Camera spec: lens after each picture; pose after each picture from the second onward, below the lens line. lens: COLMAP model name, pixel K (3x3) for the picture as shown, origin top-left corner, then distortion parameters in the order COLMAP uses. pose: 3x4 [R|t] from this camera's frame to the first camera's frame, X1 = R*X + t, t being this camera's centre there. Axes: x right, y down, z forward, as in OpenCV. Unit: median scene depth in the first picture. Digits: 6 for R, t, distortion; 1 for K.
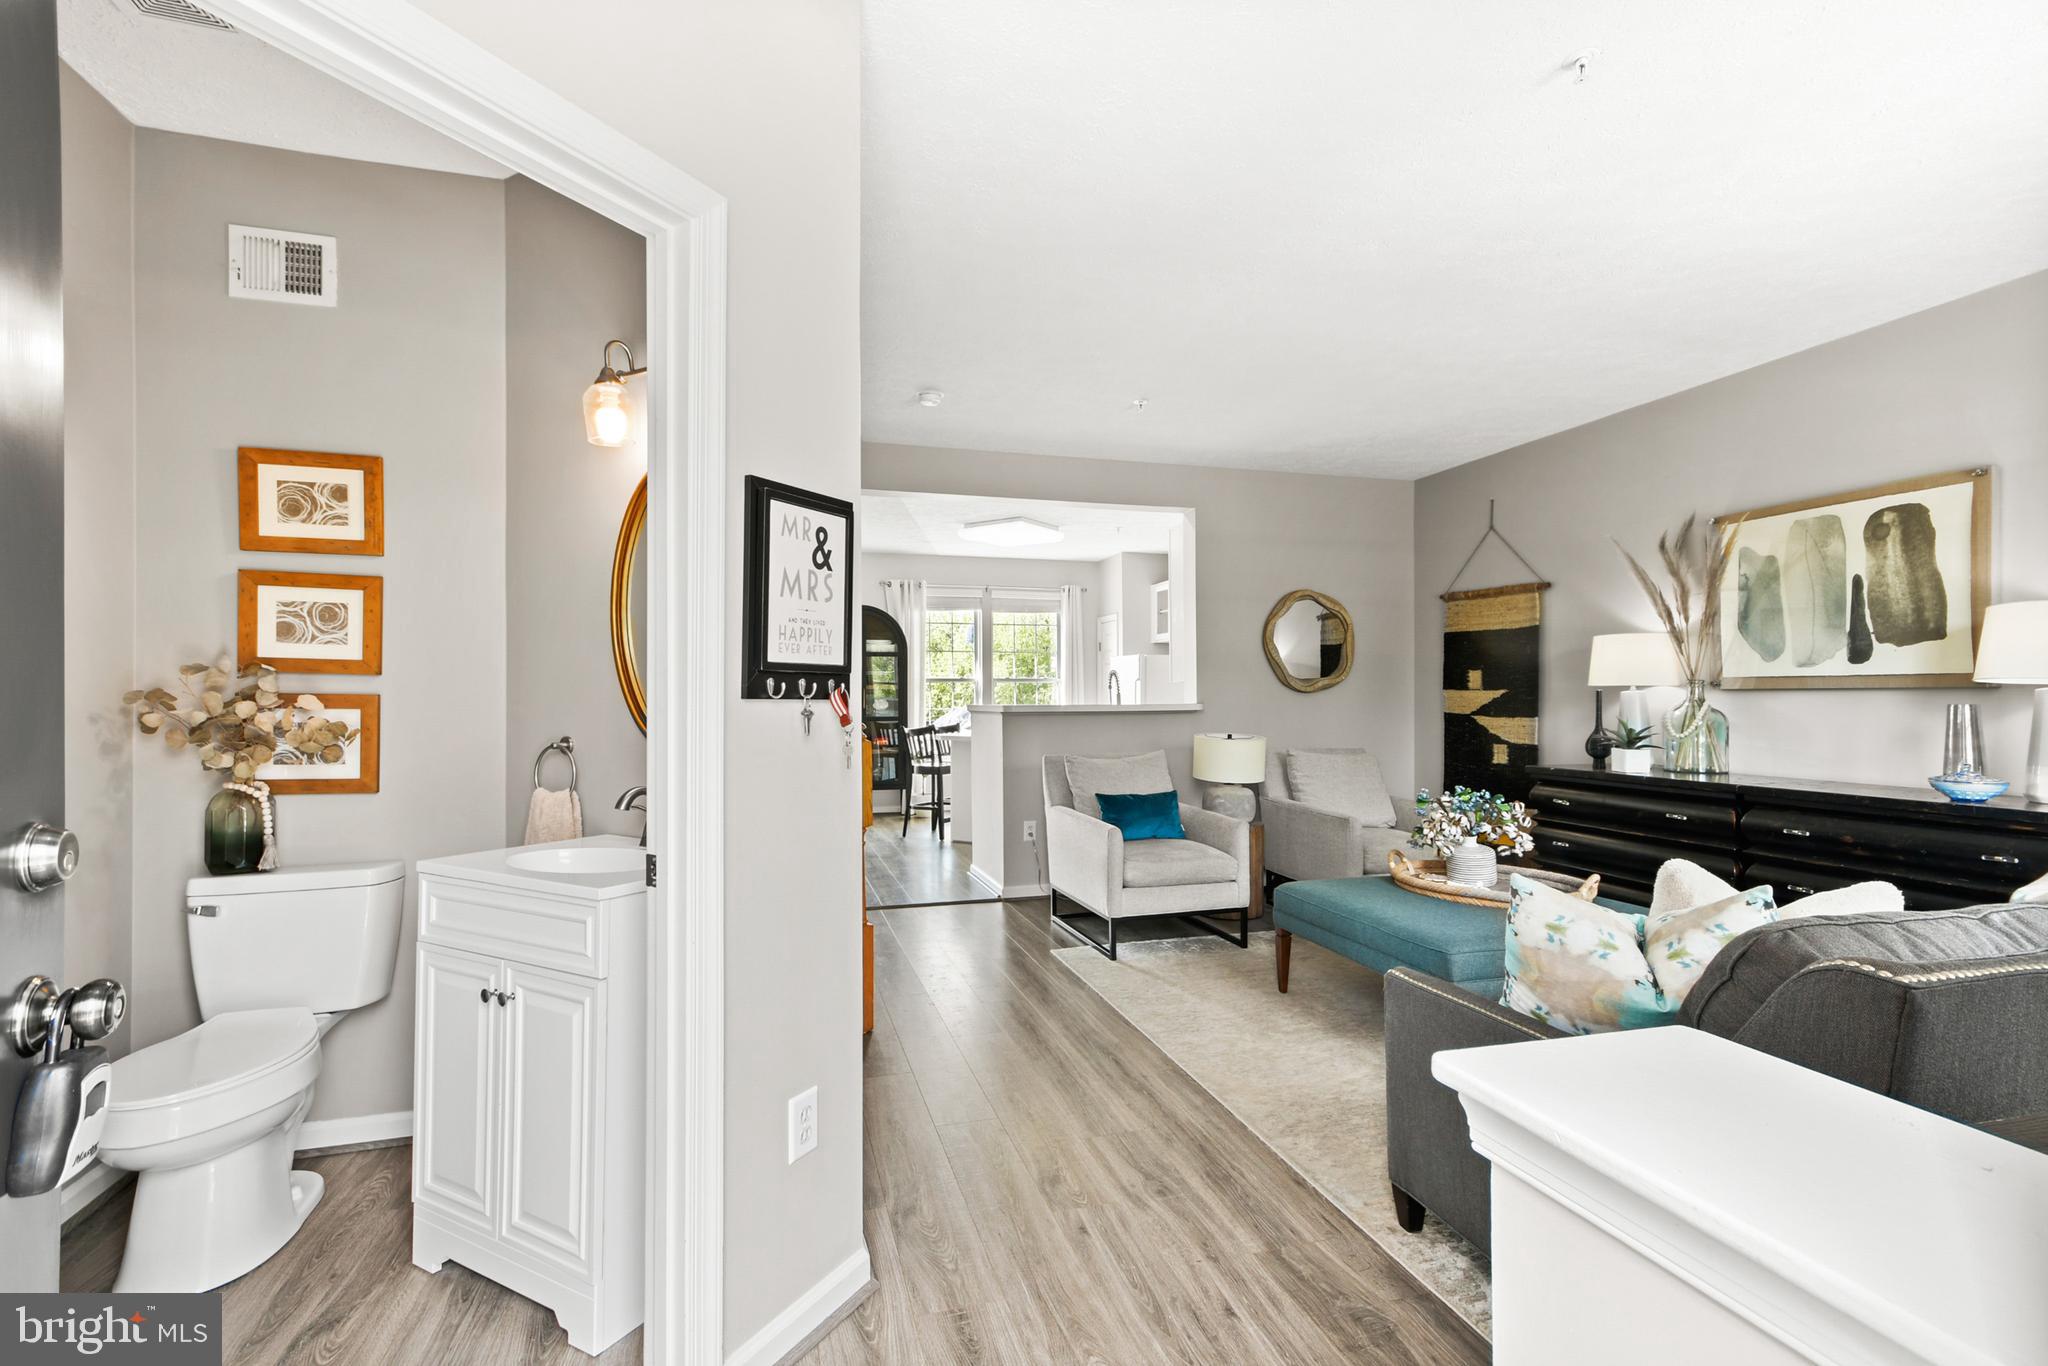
lens RADIAL K [[907.7, 0, 1020.7], [0, 907.7, 688.0], [0, 0, 1]] dist [0.015101, 0.000823]
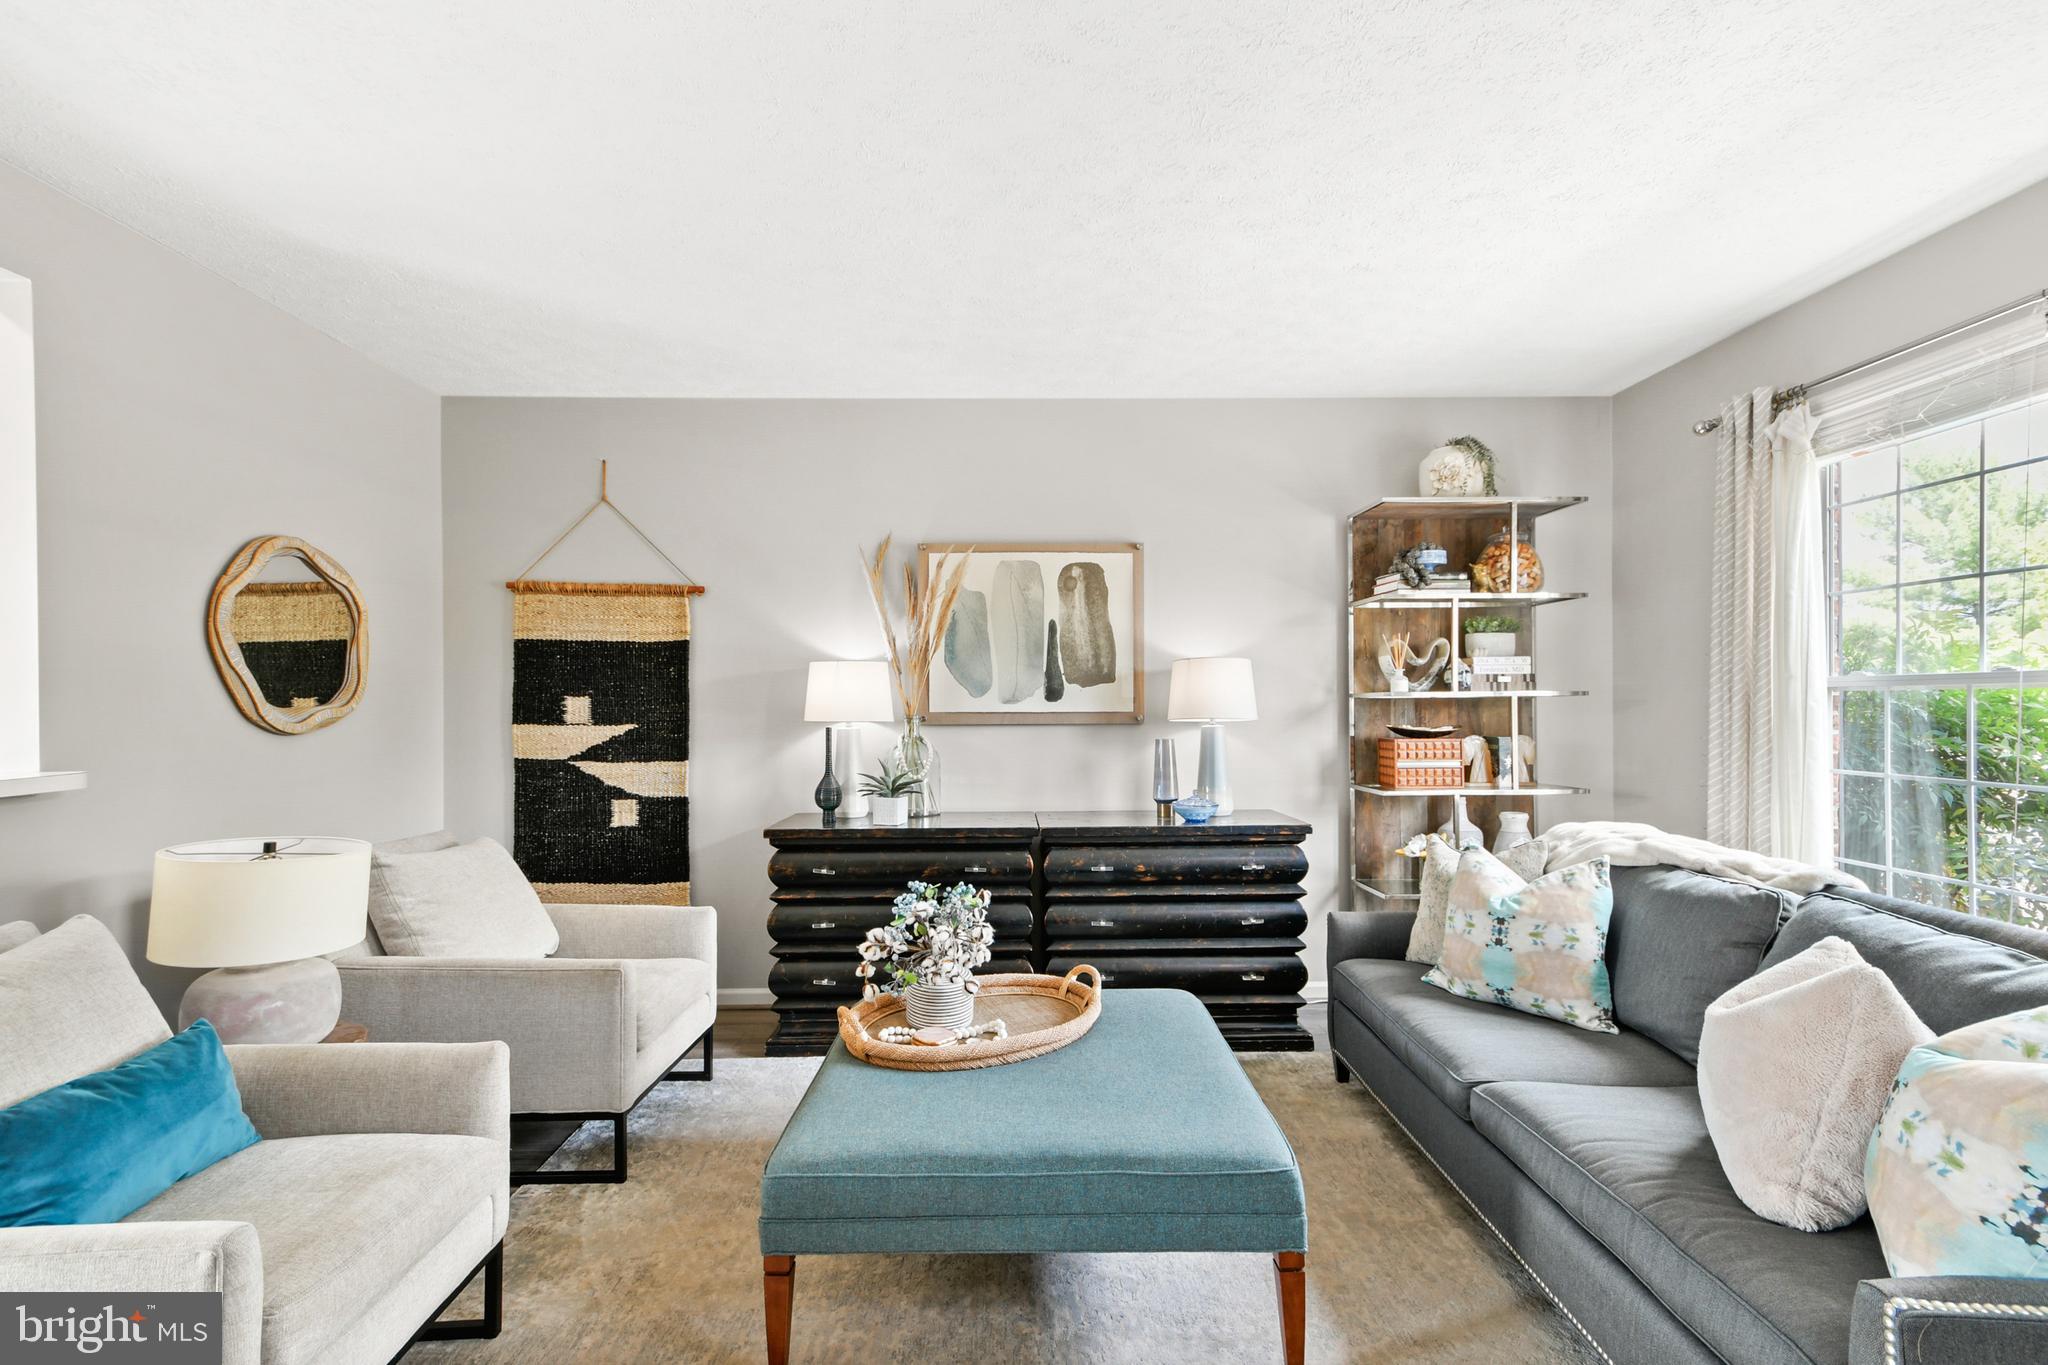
lens RADIAL K [[907.7, 0, 1028.0], [0, 907.7, 710.7], [0, 0, 1]] dist [0.015101, 0.000823]
pose [[0.260219, -0.003314, 0.965544, -0.116847], [-0.004072, 0.999981, 0.004529, -0.017834], [-0.965541, -0.005110, 0.260200, 0.645694]]
